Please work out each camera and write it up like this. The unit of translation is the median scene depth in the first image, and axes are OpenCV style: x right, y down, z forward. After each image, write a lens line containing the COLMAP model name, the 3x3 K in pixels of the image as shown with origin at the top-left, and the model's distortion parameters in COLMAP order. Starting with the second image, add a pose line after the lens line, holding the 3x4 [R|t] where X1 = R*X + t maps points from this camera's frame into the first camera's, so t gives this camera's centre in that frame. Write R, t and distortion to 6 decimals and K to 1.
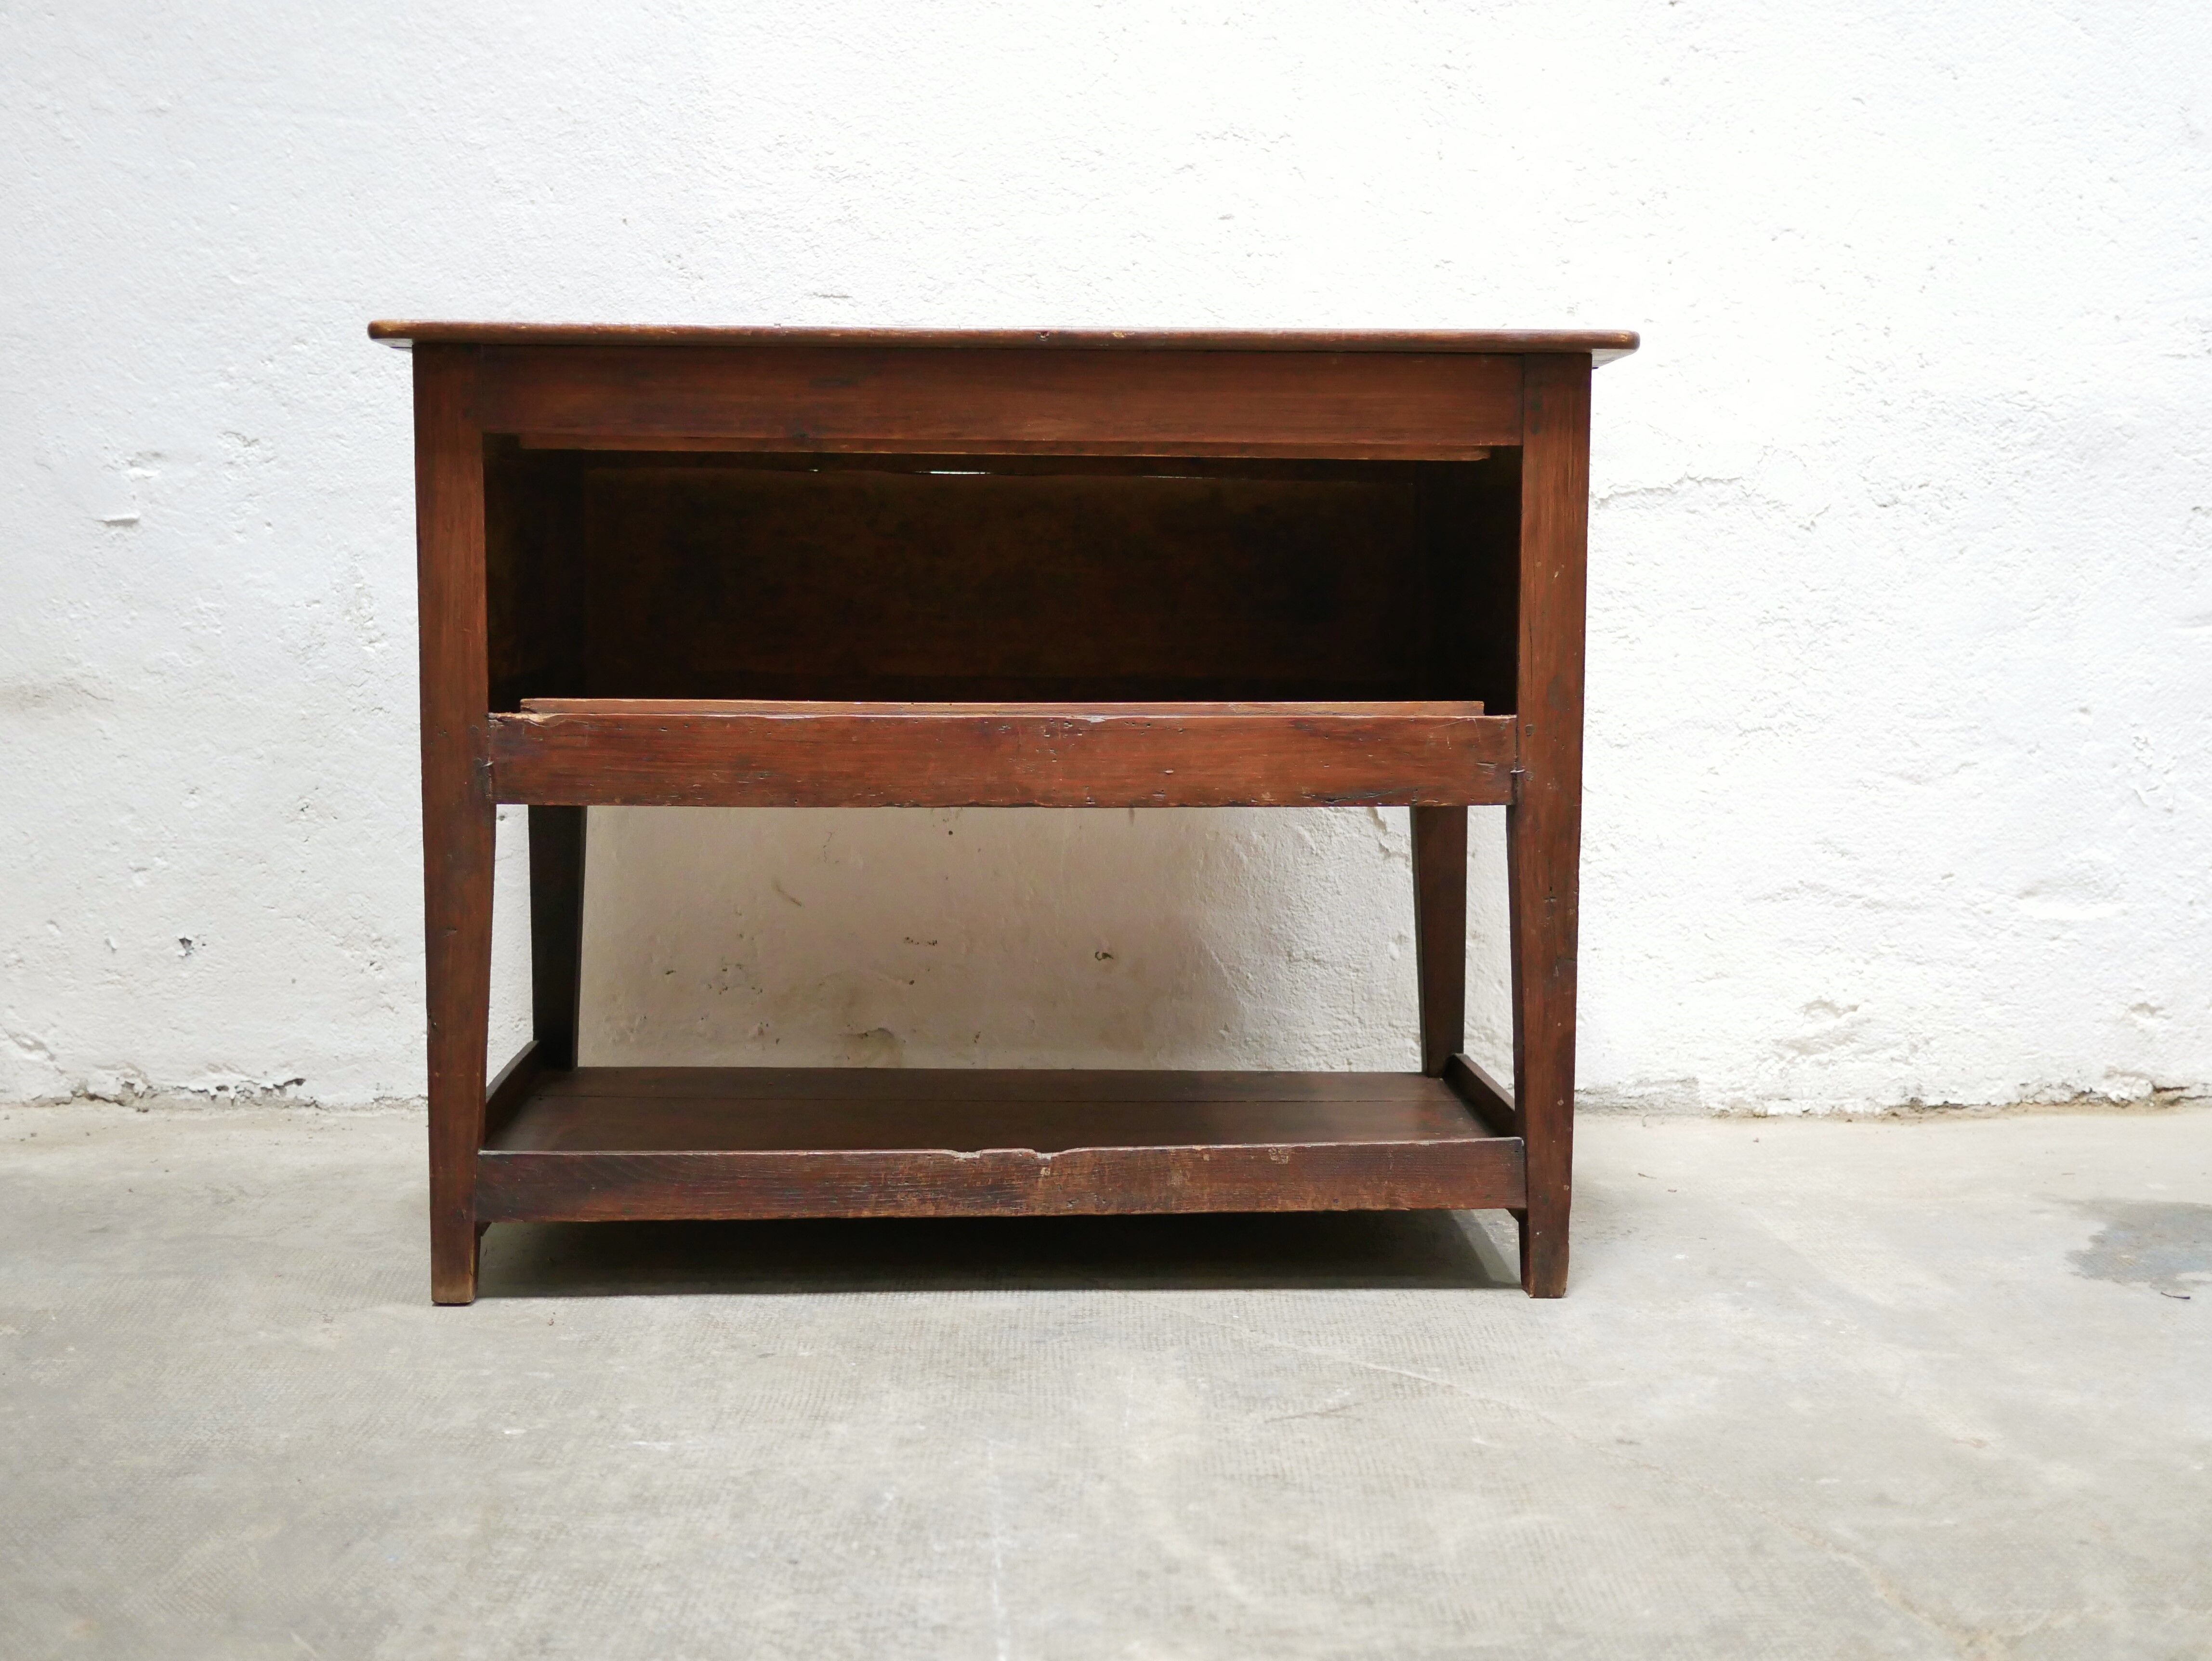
lens RADIAL K [[2487.6, 0, 1111.4], [0, 2487.6, 807.8], [0, 0, 1]] dist [-0.008310, 0.000000]
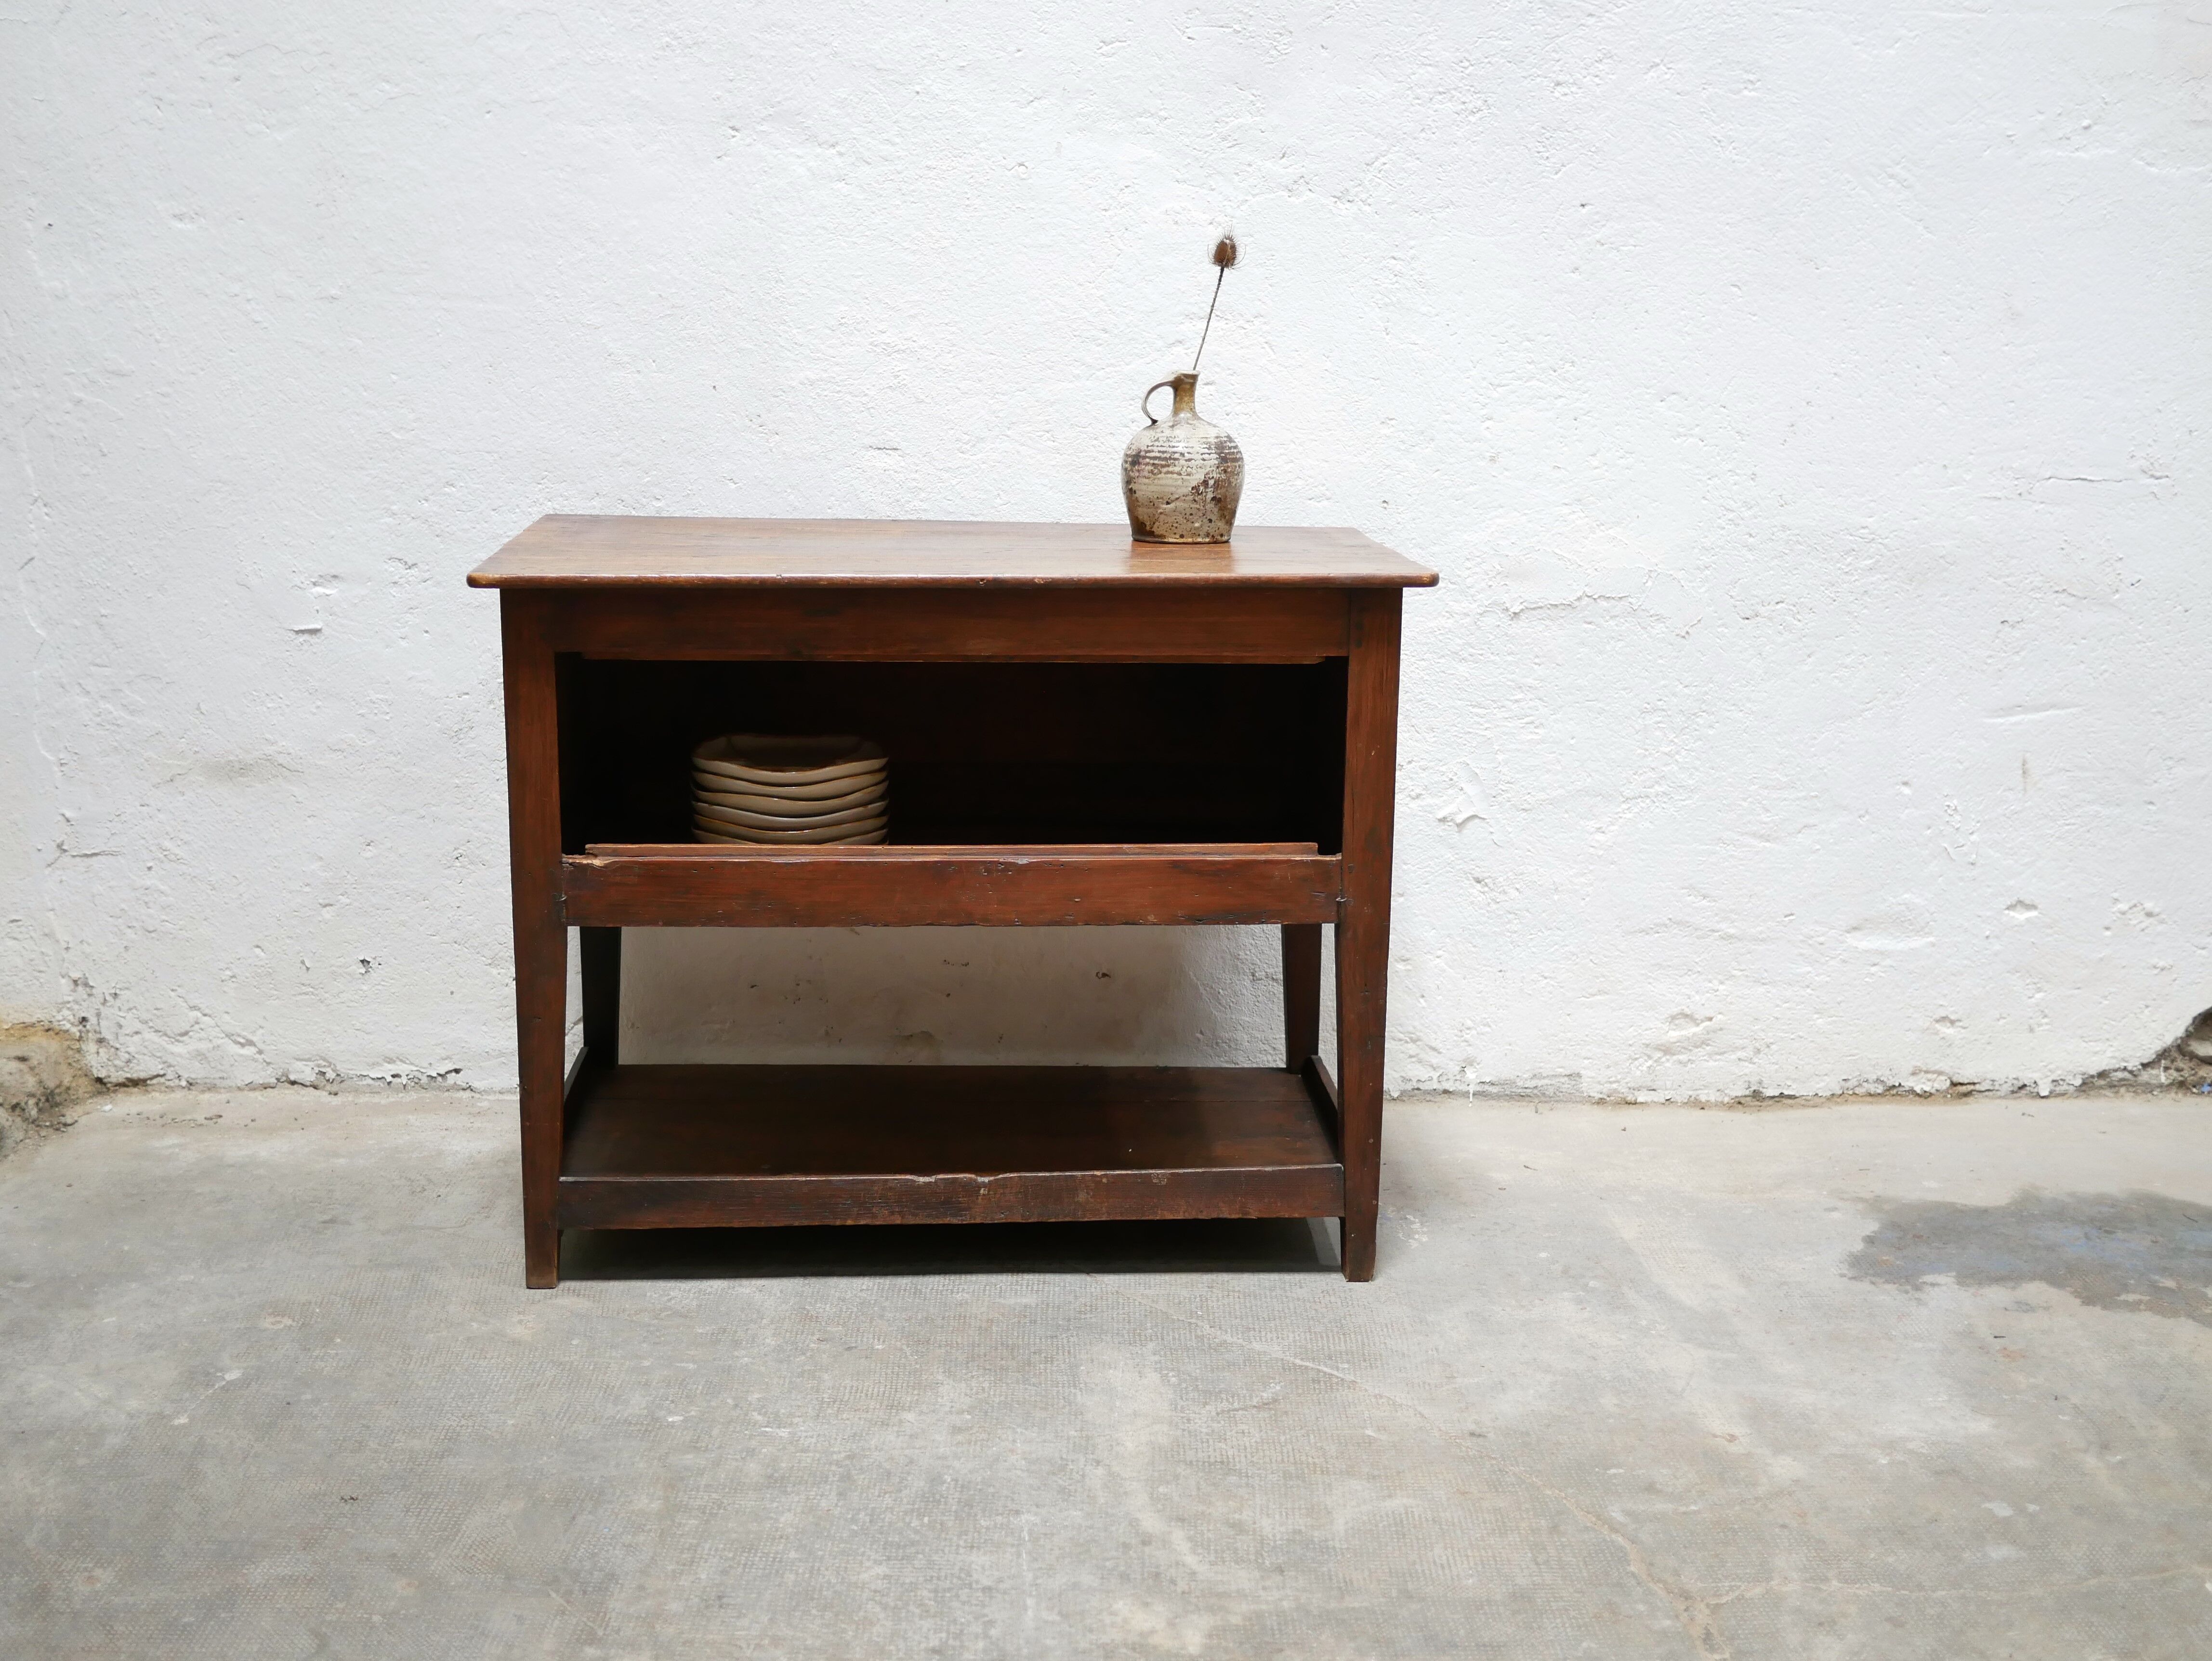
lens RADIAL K [[2487.6, 0, 1097.3], [0, 2487.6, 828.7], [0, 0, 1]] dist [-0.008310, 0.000000]
pose [[0.999948, 0.008995, -0.004803, -0.000627], [-0.008379, 0.993255, 0.115651, -0.176295], [0.005811, -0.115605, 0.993278, -0.250617]]
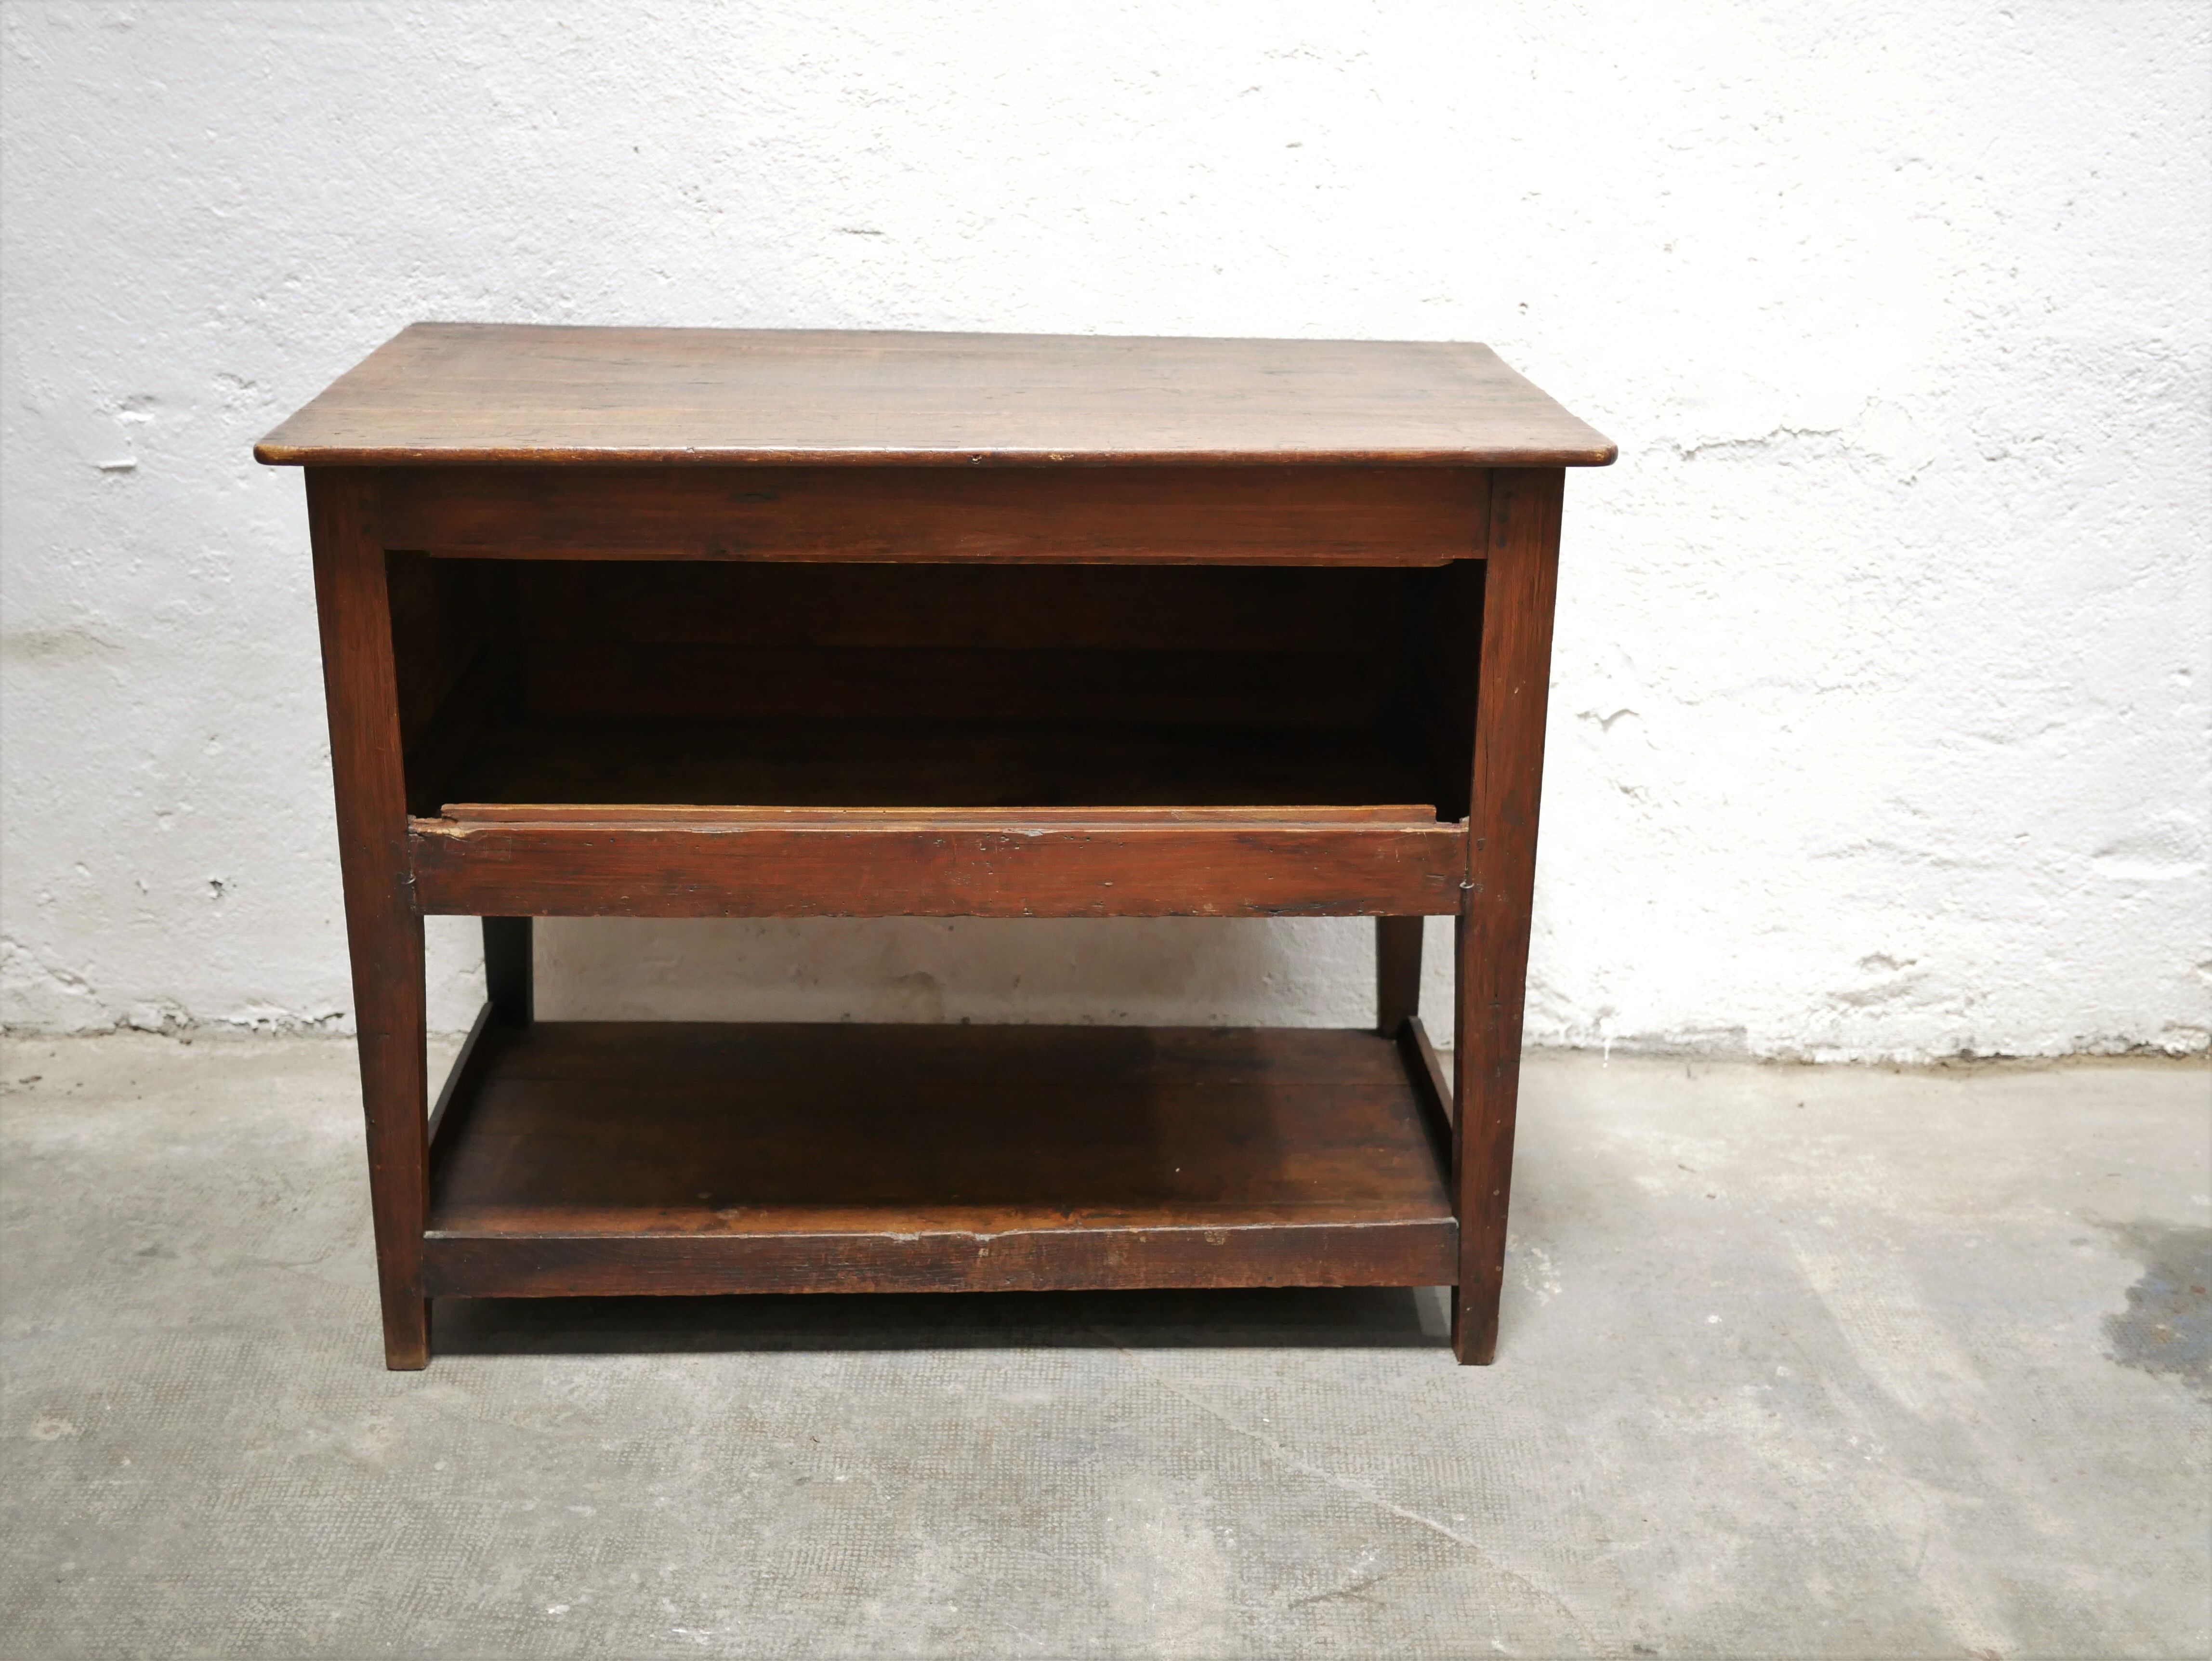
lens RADIAL K [[2487.6, 0, 1103.4], [0, 2487.6, 814.5], [0, 0, 1]] dist [-0.008310, 0.000000]
pose [[0.999561, 0.018816, -0.022891, 0.002015], [-0.012925, 0.972005, 0.234603, -0.231096], [0.026664, -0.234204, 0.971822, 0.062000]]
